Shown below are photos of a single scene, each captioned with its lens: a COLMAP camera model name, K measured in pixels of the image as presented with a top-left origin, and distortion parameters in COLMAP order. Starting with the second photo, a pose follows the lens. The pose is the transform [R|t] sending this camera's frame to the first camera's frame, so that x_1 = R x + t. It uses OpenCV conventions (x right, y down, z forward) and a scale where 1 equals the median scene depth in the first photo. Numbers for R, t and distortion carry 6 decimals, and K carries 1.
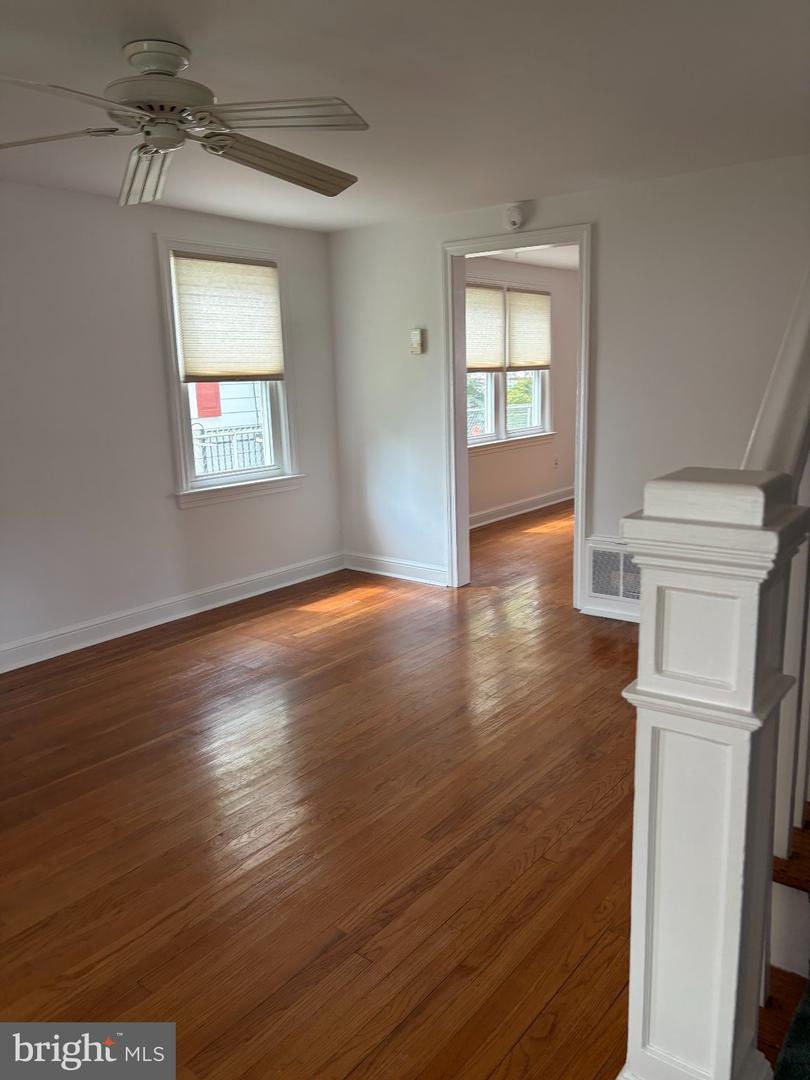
lens RADIAL K [[820.7, 0, 405.0], [0, 820.7, 540.0], [0, 0, 1]] dist [0.035721, -0.006406]
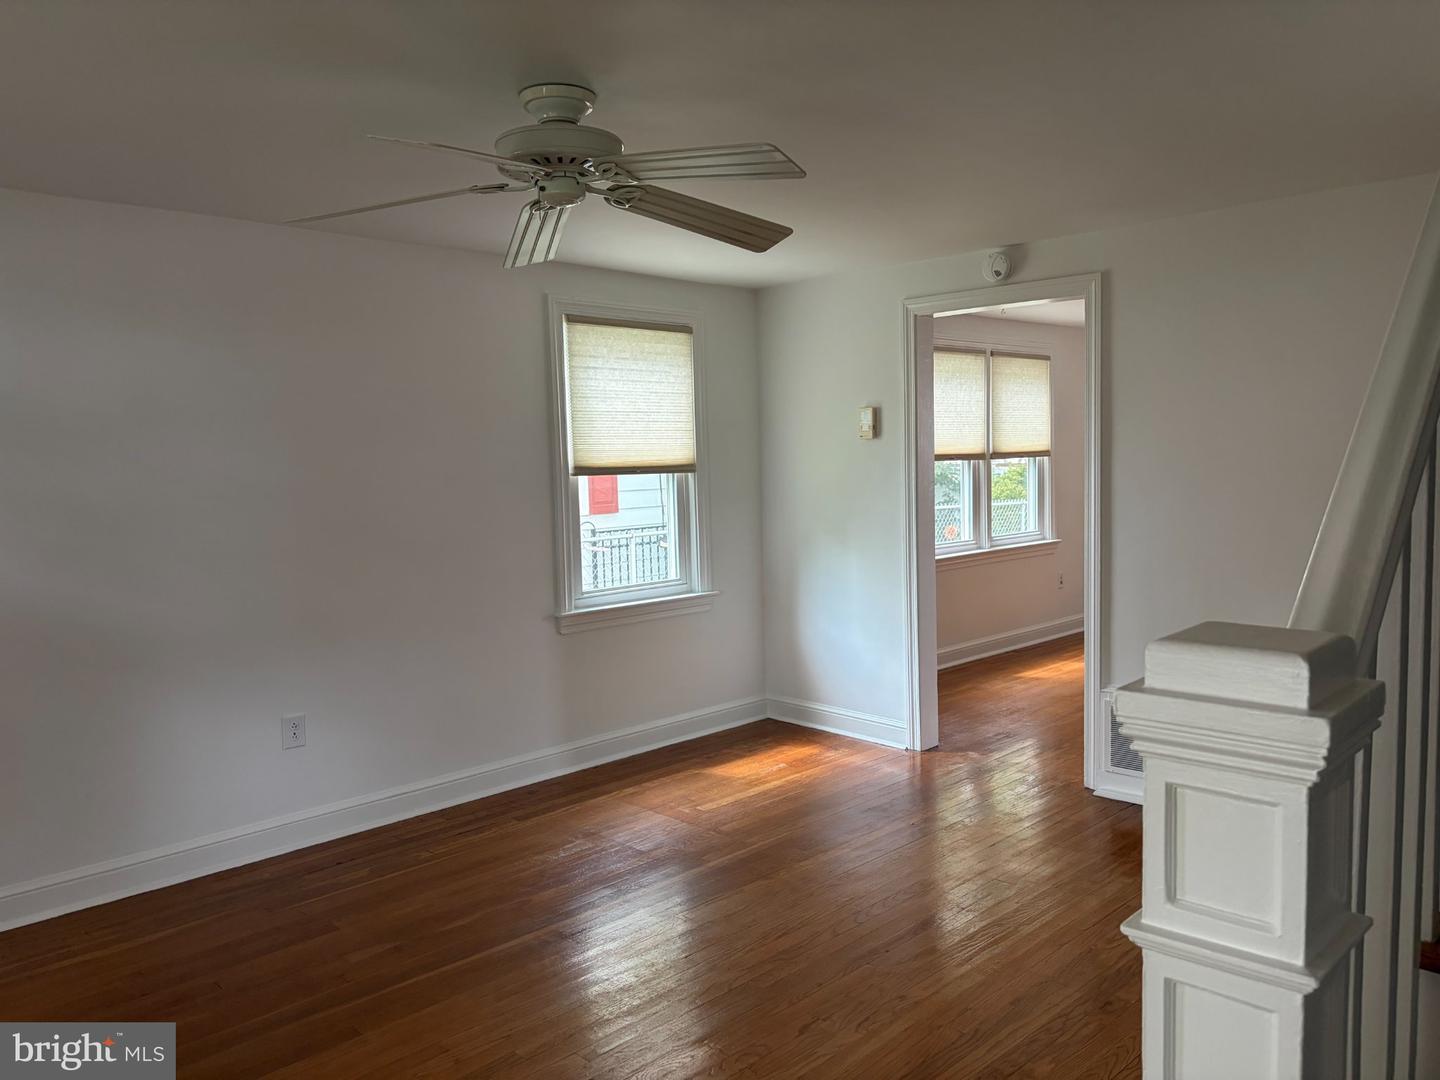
lens RADIAL K [[1087.4, 0, 710.0], [0, 1087.4, 546.4], [0, 0, 1]] dist [0.062681, -0.062039]
pose [[0.991048, 0.012650, -0.132908, 0.007268], [-0.028093, 0.992972, -0.114969, -0.008787], [0.130520, 0.117674, 0.984438, -0.017795]]
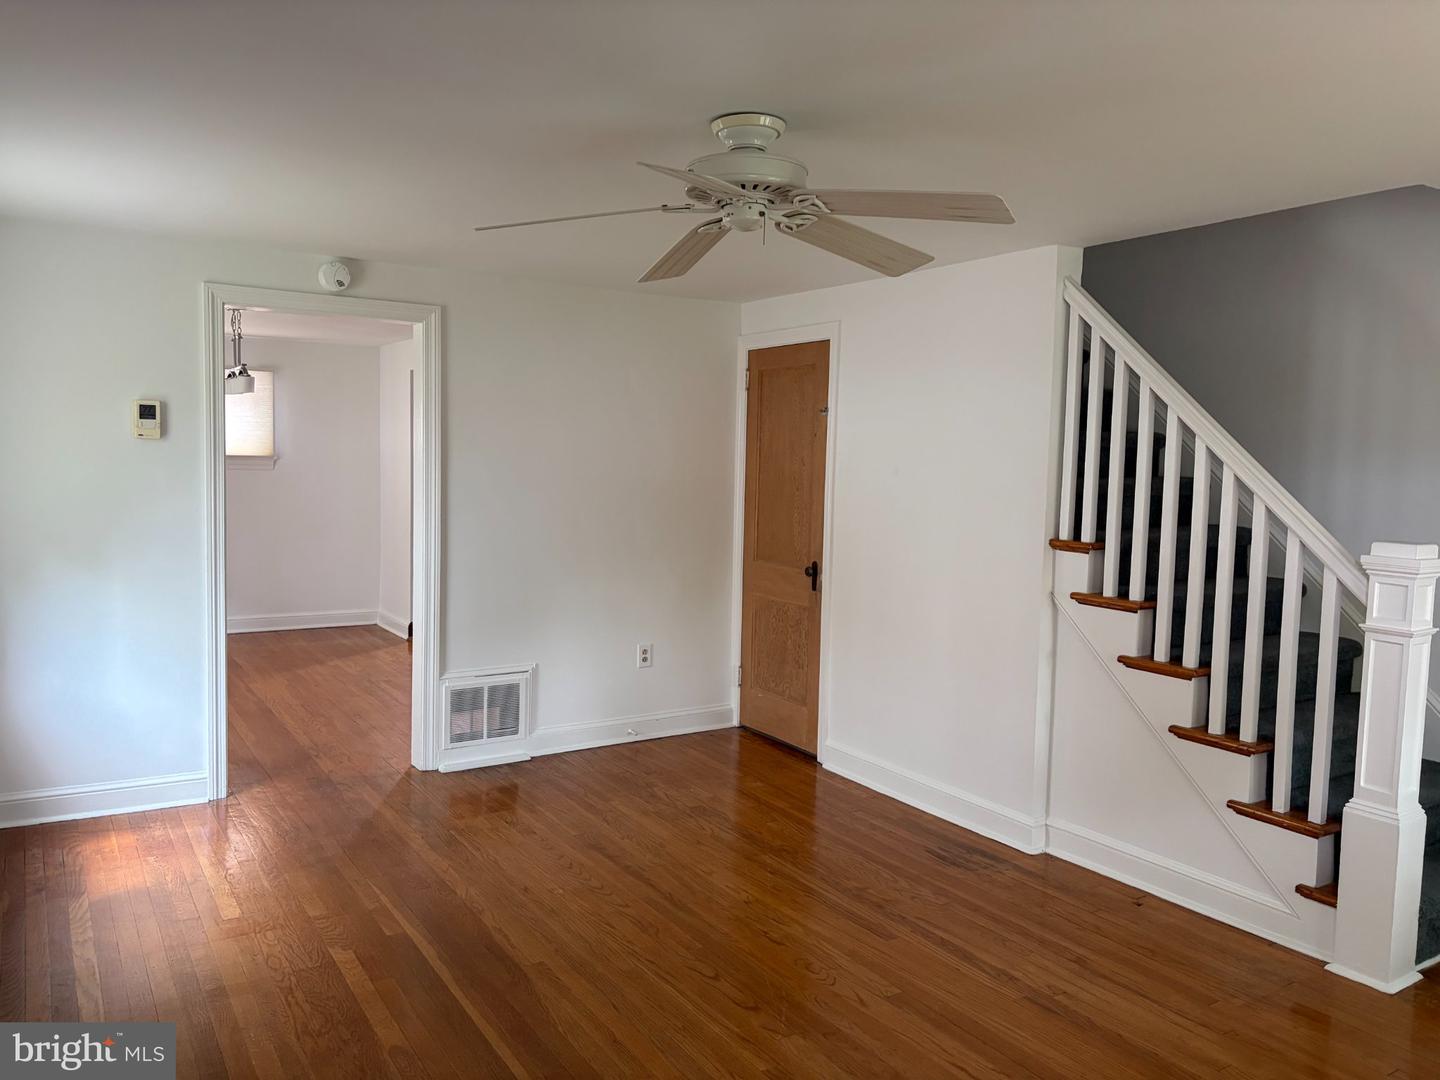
lens RADIAL K [[1094.3, 0, 720.0], [0, 1094.3, 540.0], [0, 0, 1]] dist [0.035721, -0.006406]
pose [[0.330432, -0.035887, 0.943147, -0.944041], [0.161254, 0.986731, -0.018950, -0.095544], [-0.929953, 0.158348, 0.331835, 0.481952]]
